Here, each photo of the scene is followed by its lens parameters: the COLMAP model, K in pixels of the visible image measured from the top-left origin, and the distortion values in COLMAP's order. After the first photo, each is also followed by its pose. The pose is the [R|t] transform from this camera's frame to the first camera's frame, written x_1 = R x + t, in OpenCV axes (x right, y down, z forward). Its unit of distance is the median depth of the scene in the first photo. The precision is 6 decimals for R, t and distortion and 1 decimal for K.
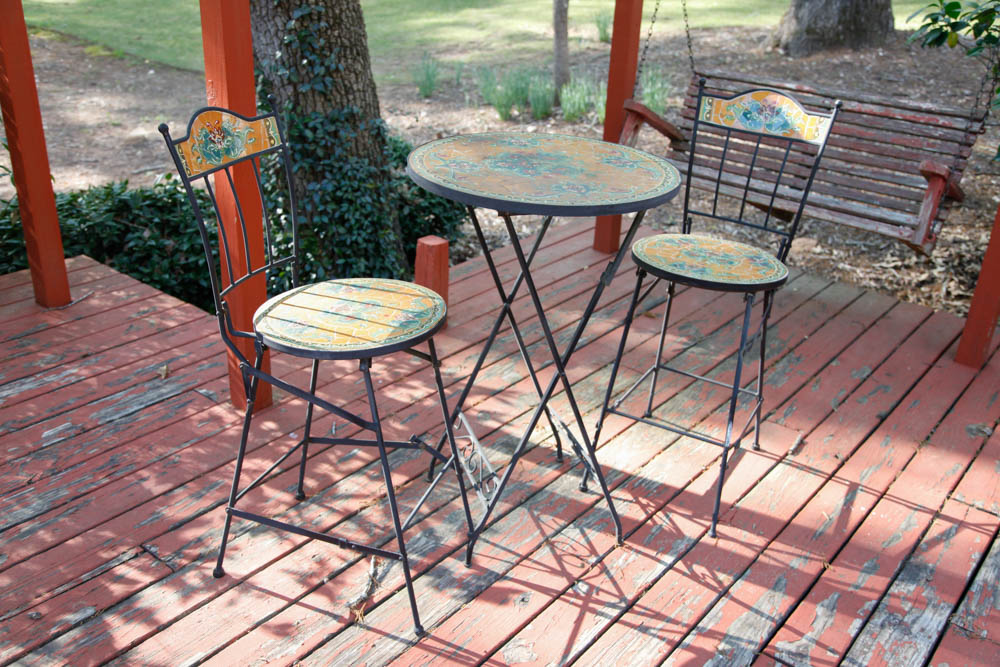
lens RADIAL K [[945.6, 0, 494.6], [0, 945.6, 340.7], [0, 0, 1]] dist [0.023456, 0.000000]
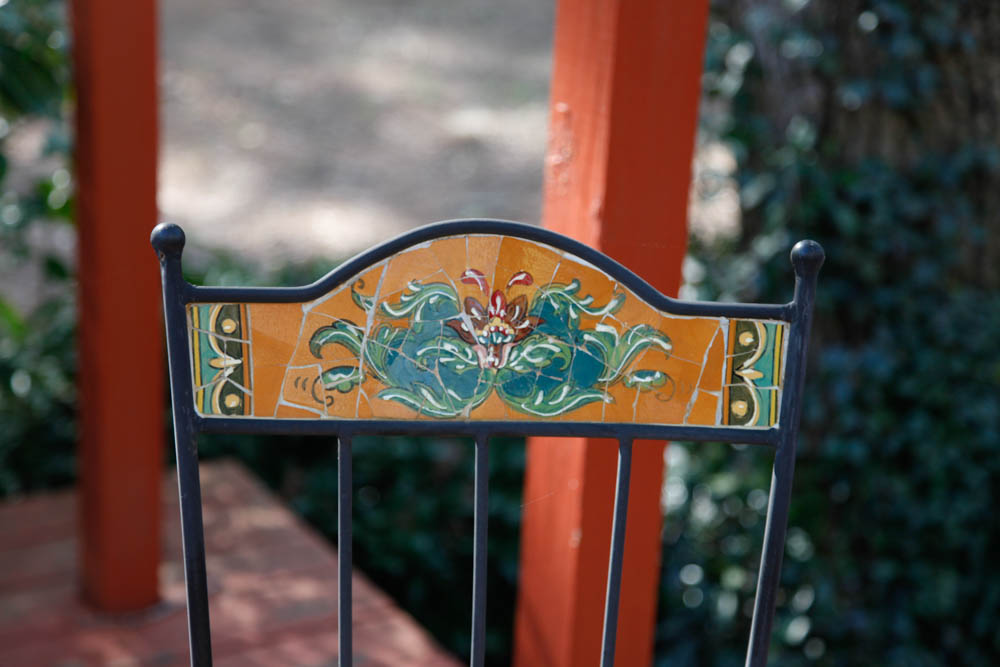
lens RADIAL K [[2123.9, 0, 503.0], [0, 2123.9, 333.3], [0, 0, 1]] dist [0.328464, 0.000000]
pose [[0.932804, 0.123370, -0.338610, -0.035997], [-0.163238, 0.982307, -0.091794, -0.077630], [0.321294, 0.140900, 0.936439, 0.198444]]
